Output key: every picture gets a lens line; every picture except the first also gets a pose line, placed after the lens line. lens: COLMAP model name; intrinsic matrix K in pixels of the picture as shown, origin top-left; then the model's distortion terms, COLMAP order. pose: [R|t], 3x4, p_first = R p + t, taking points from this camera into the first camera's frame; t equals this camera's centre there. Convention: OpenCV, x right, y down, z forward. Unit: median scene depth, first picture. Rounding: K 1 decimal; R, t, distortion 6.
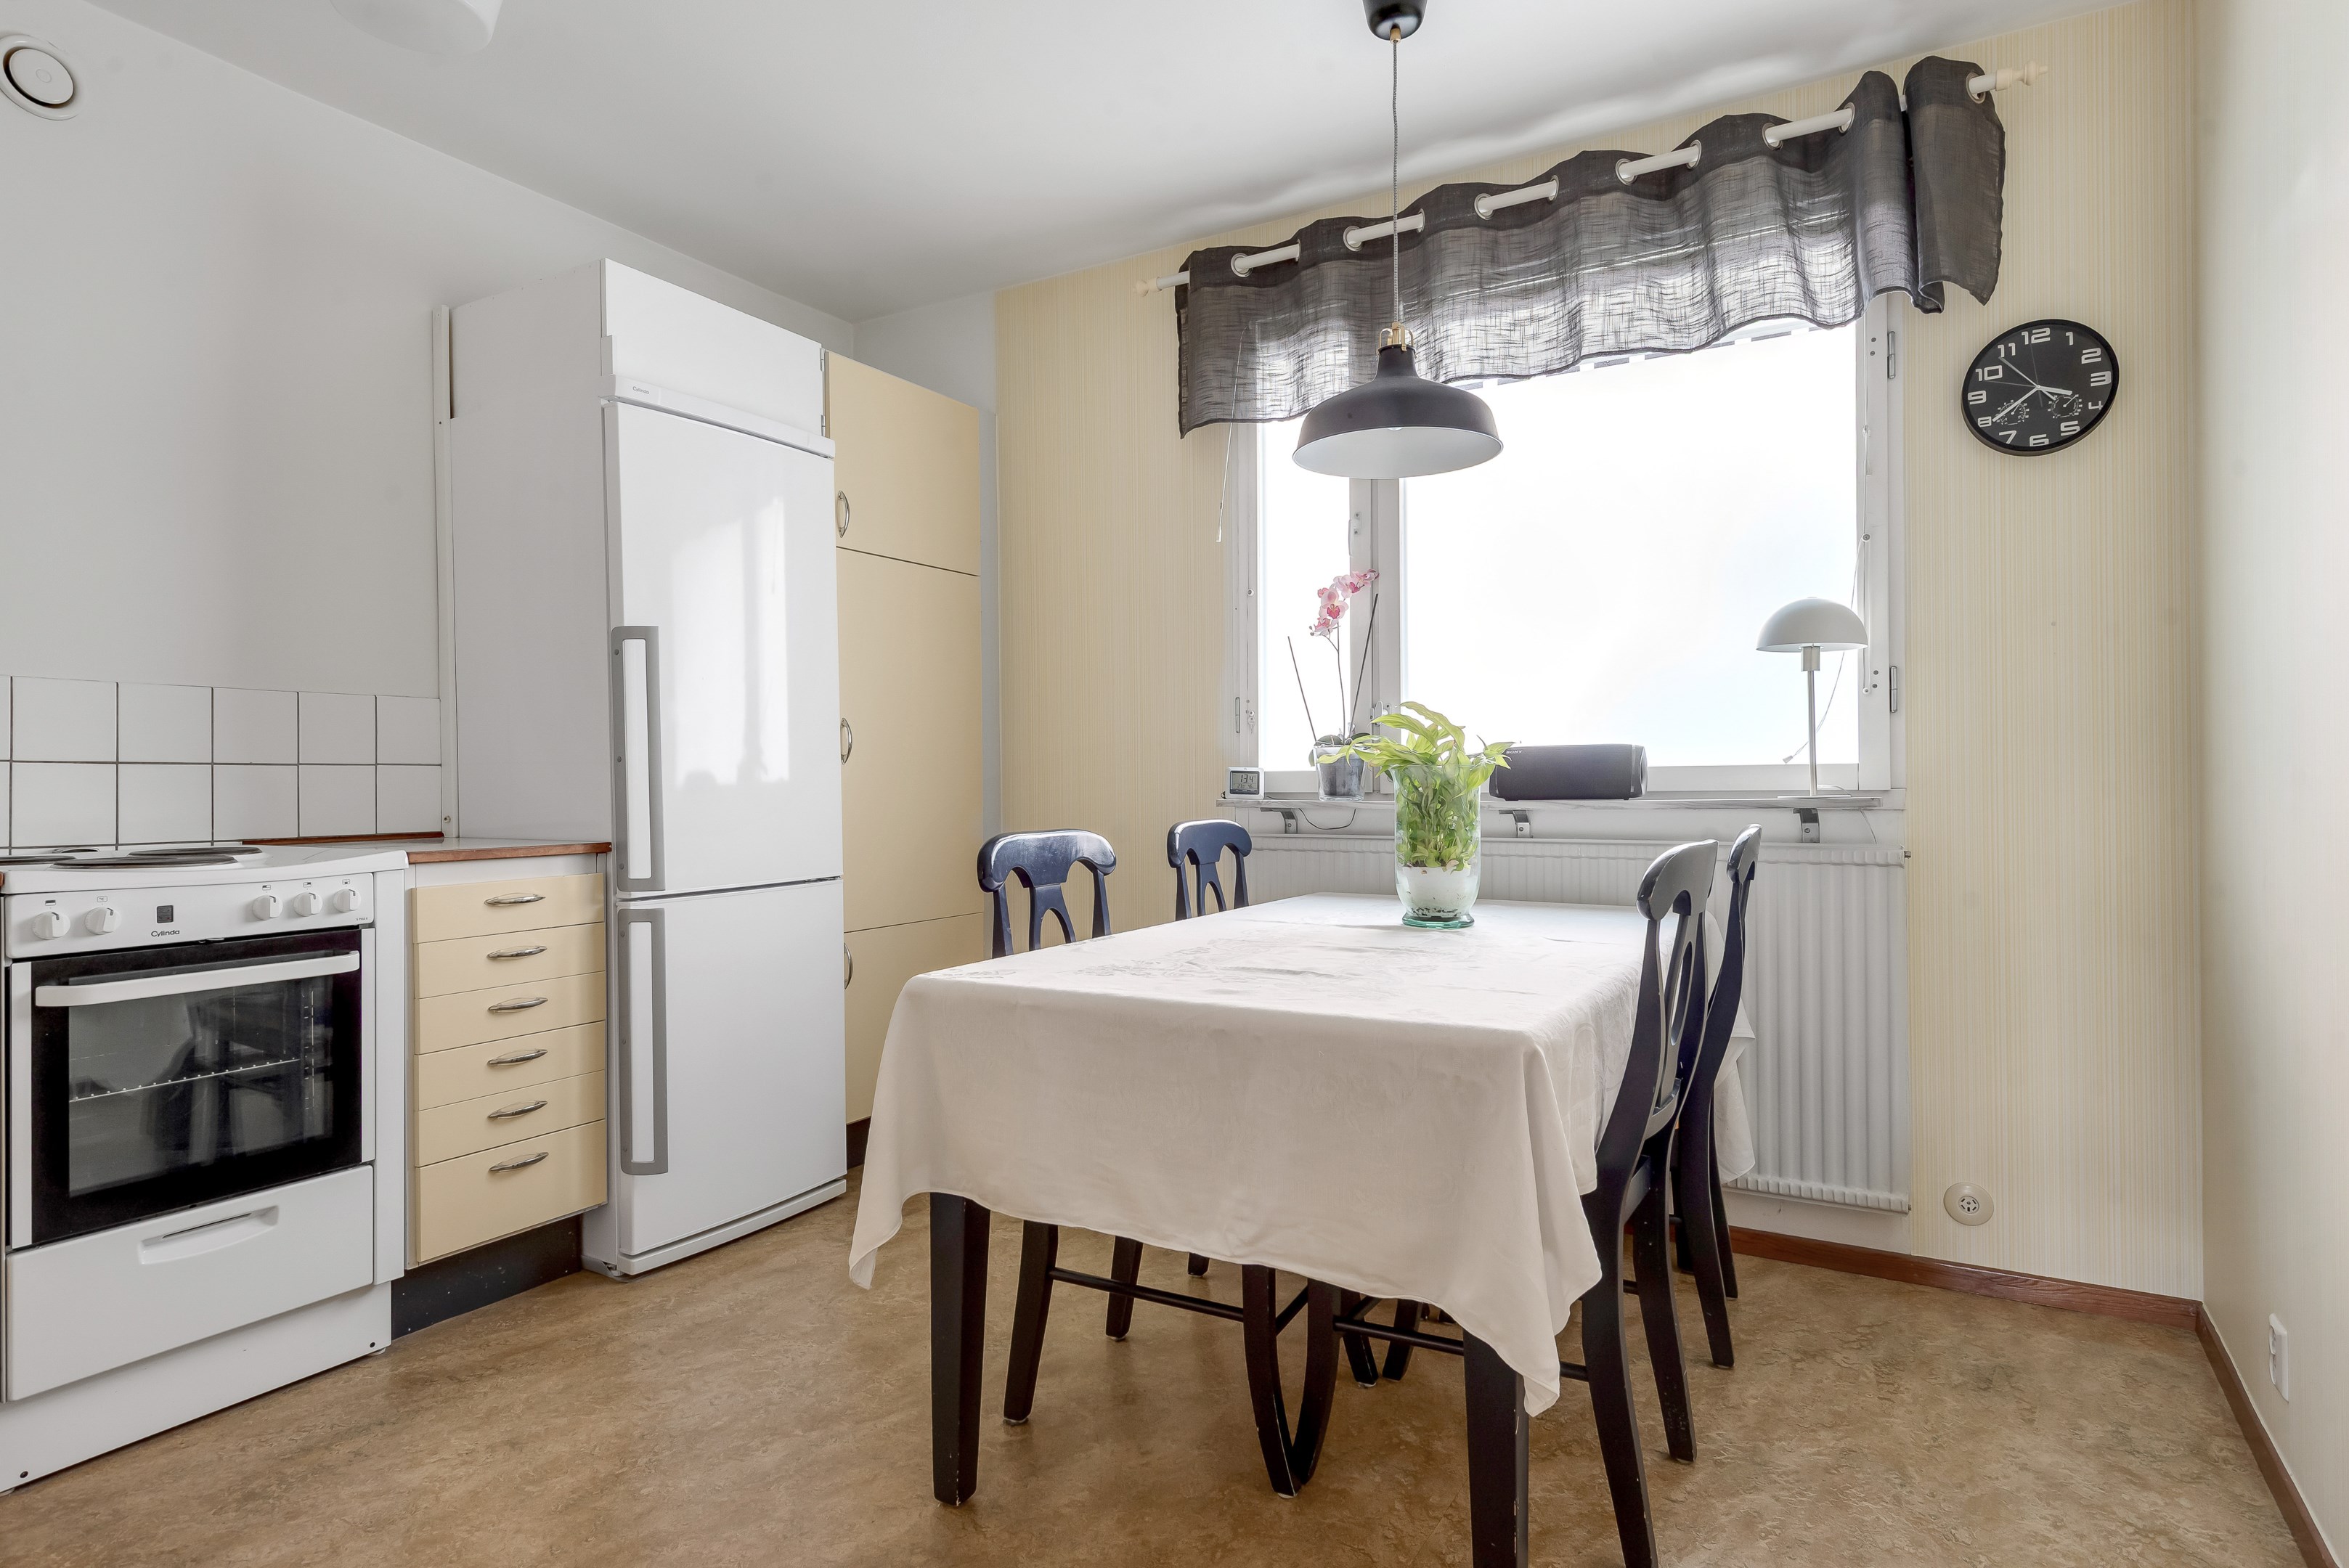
lens RADIAL K [[1386.2, 0, 1098.3], [0, 1386.2, 790.3], [0, 0, 1]] dist [0.023900, -0.017770]
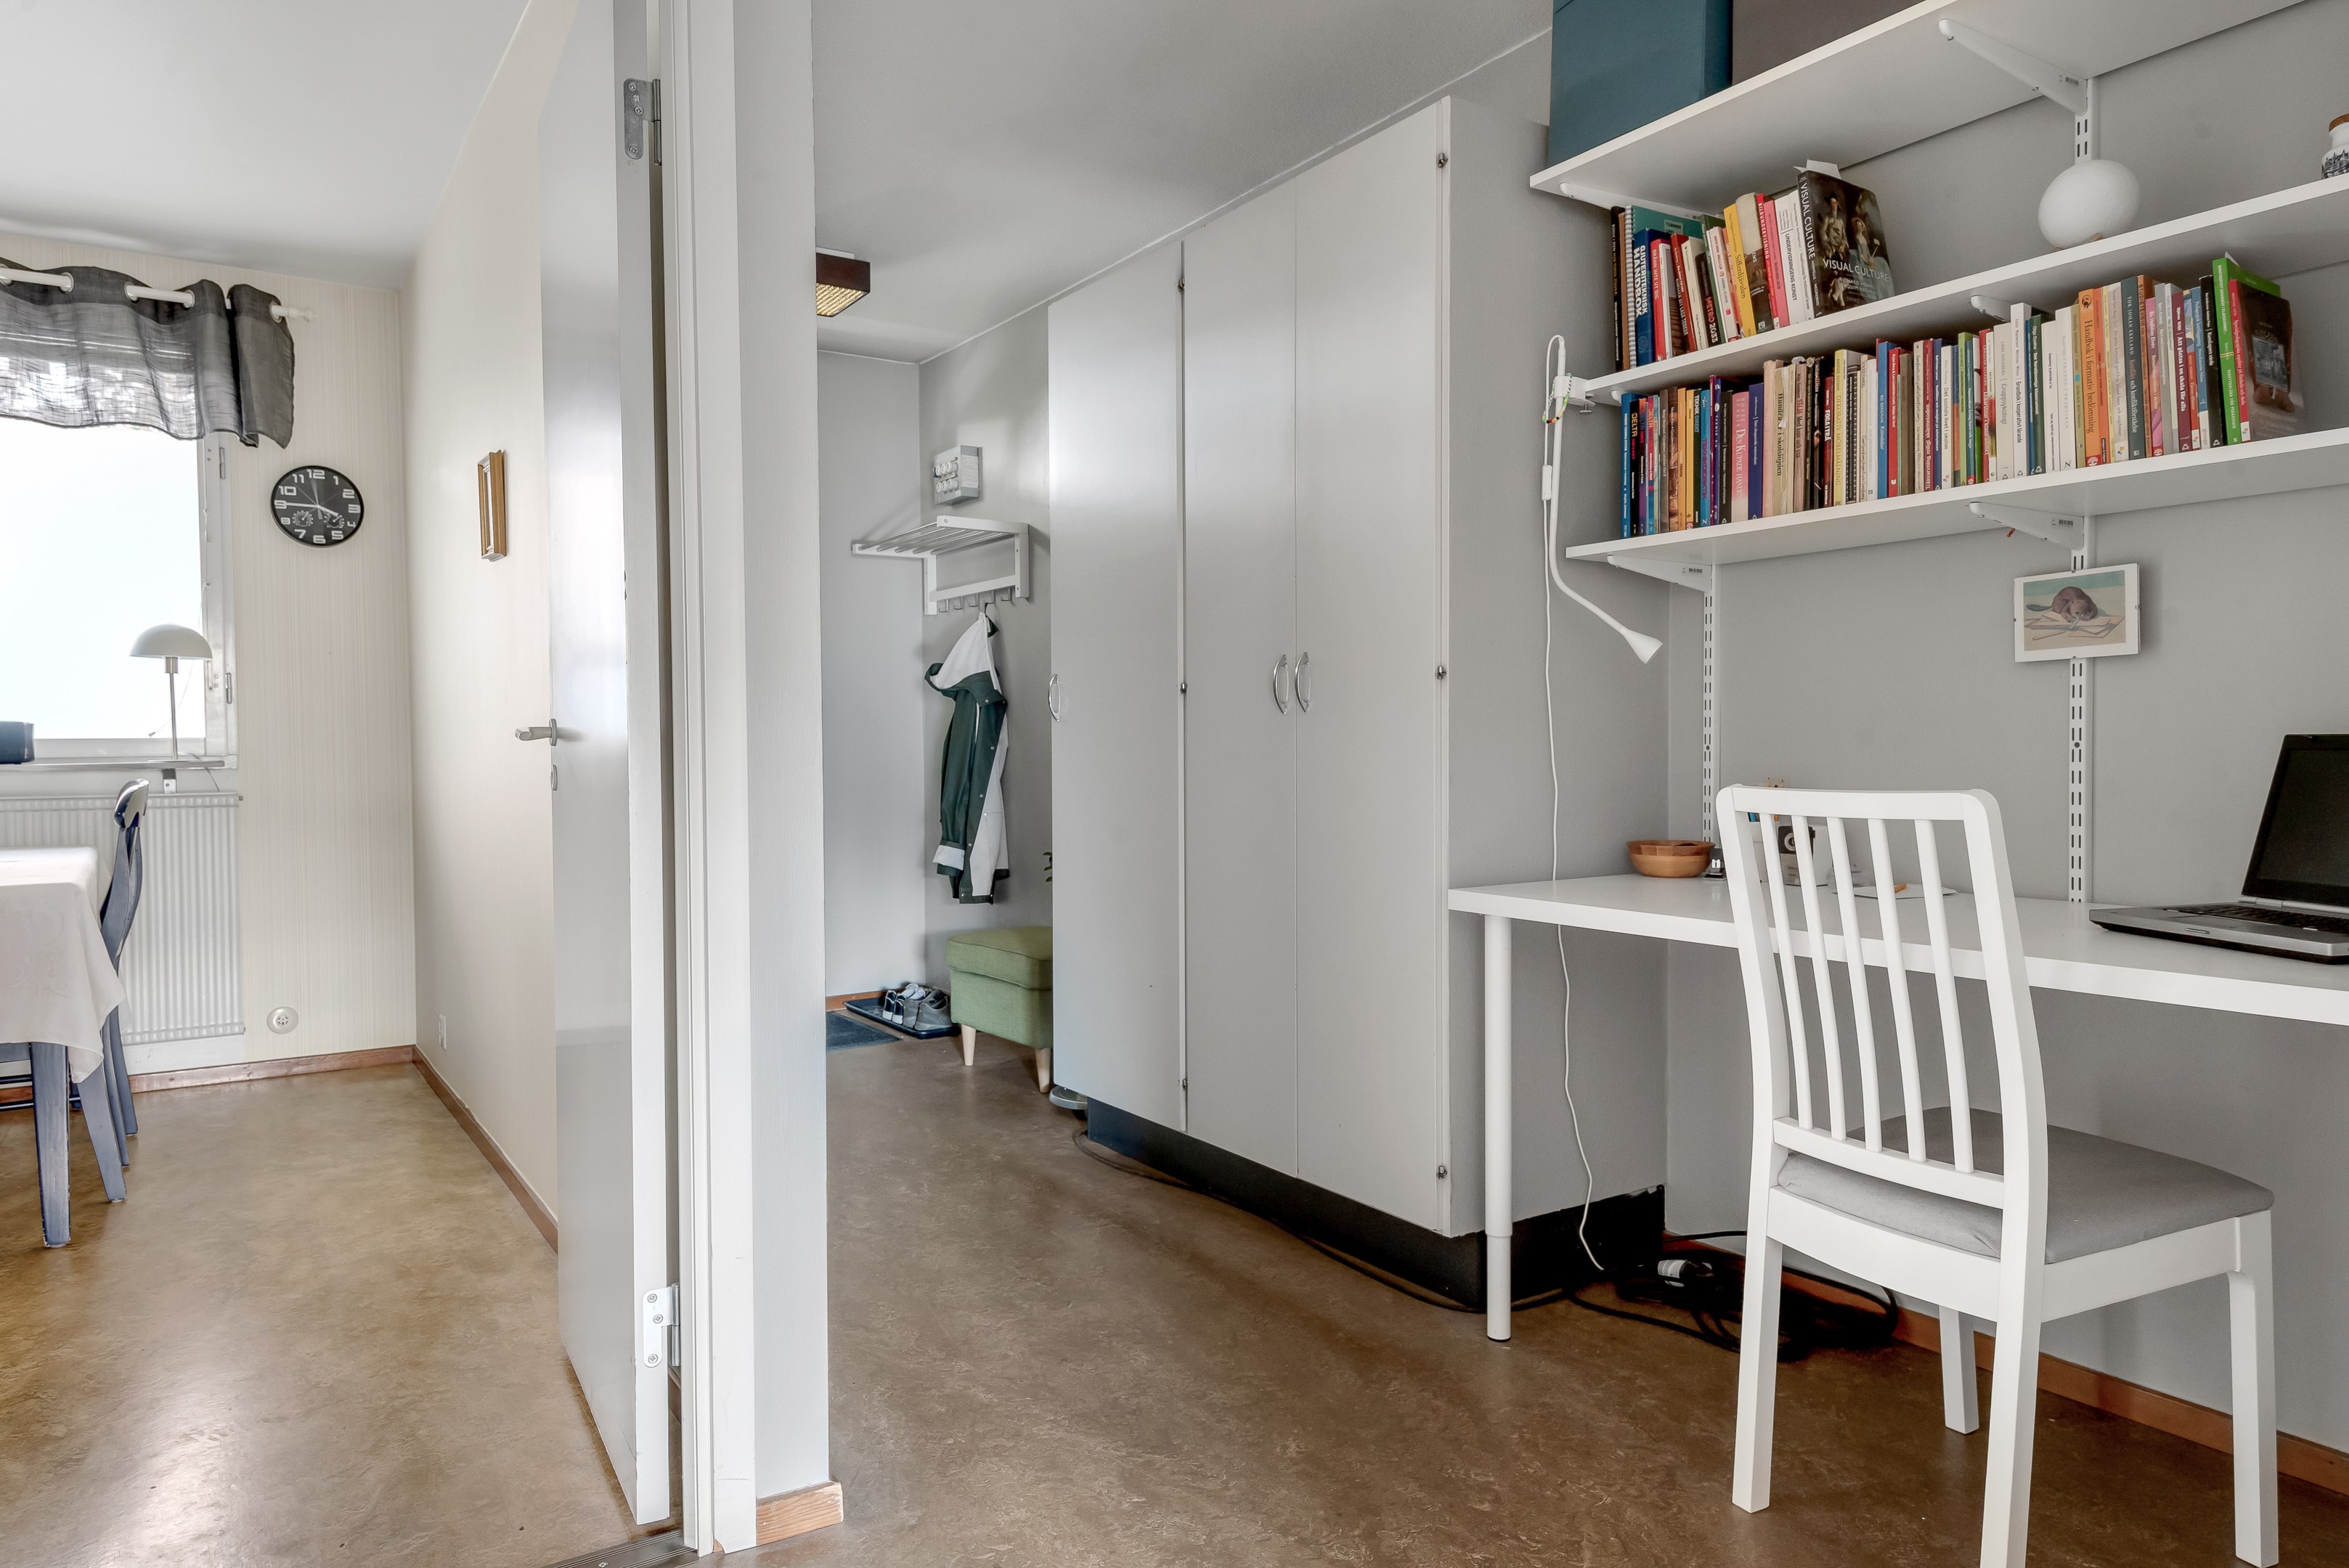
lens RADIAL K [[1490.4, 0, 1174.5], [0, 1490.4, 779.2], [0, 0, 1]] dist [0.031135, -0.014778]
pose [[0.439900, -0.021749, 0.897783, -0.317394], [0.006152, 0.999756, 0.021205, -0.001981], [-0.898026, -0.003805, 0.439926, -0.452379]]
